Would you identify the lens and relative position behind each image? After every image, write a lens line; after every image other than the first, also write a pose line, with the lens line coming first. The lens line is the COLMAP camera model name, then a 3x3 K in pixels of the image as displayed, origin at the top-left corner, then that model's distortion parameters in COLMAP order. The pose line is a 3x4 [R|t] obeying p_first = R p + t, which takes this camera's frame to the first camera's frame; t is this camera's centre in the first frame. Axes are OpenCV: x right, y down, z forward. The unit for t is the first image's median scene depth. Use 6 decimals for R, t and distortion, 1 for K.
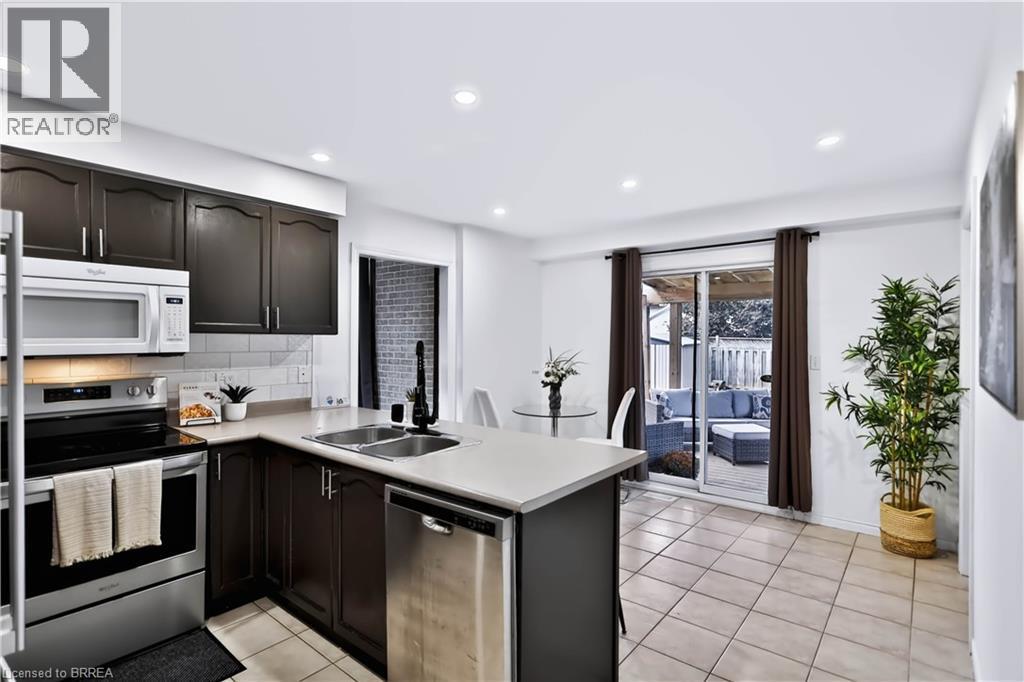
lens RADIAL K [[511.4, 0, 510.4], [0, 511.4, 338.0], [0, 0, 1]] dist [0.009903, -0.002439]
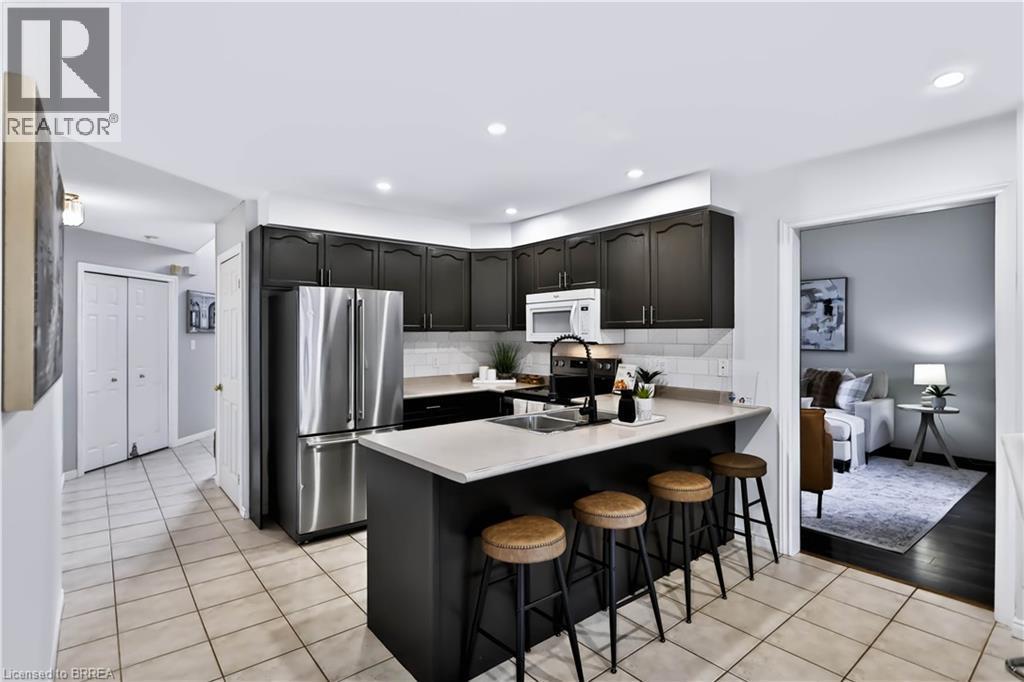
lens RADIAL K [[511.4, 0, 512.4], [0, 511.4, 336.4], [0, 0, 1]] dist [0.009903, -0.002439]
pose [[-0.205963, 0.000034, -0.978560, 0.846360], [0.001878, 0.999998, -0.000361, 0.011655], [0.978558, -0.001913, -0.205963, 1.023966]]
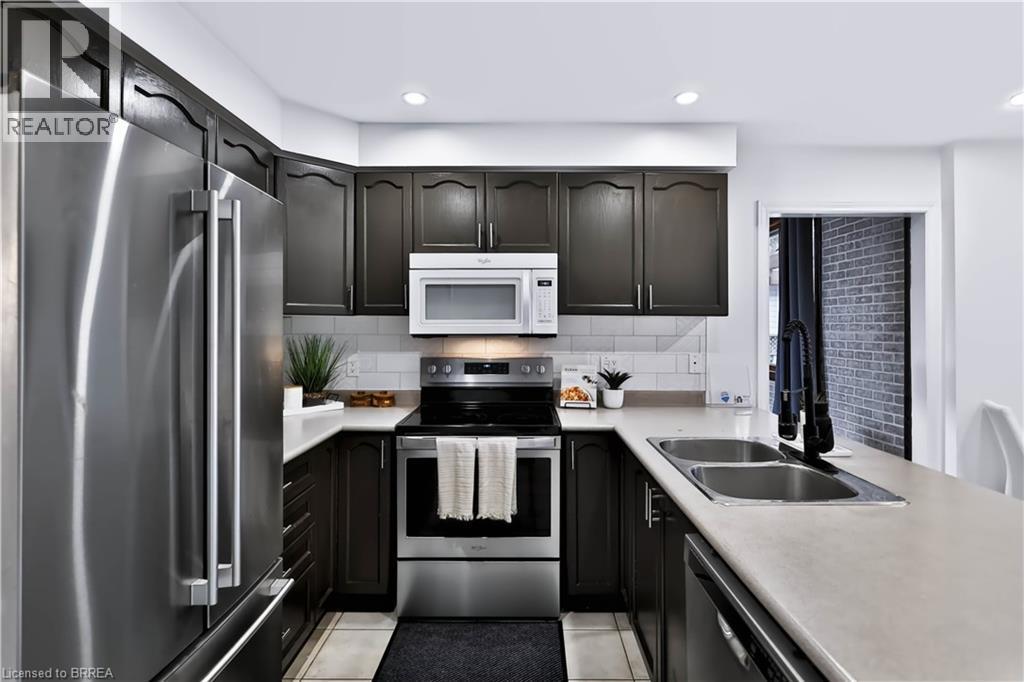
lens RADIAL K [[511.4, 0, 525.7], [0, 511.4, 320.8], [0, 0, 1]] dist [0.009903, -0.002439]
pose [[0.637106, -0.008713, -0.770727, 0.096405], [-0.000783, 0.999928, -0.011951, 0.013350], [0.770776, 0.008217, 0.637053, 0.300822]]
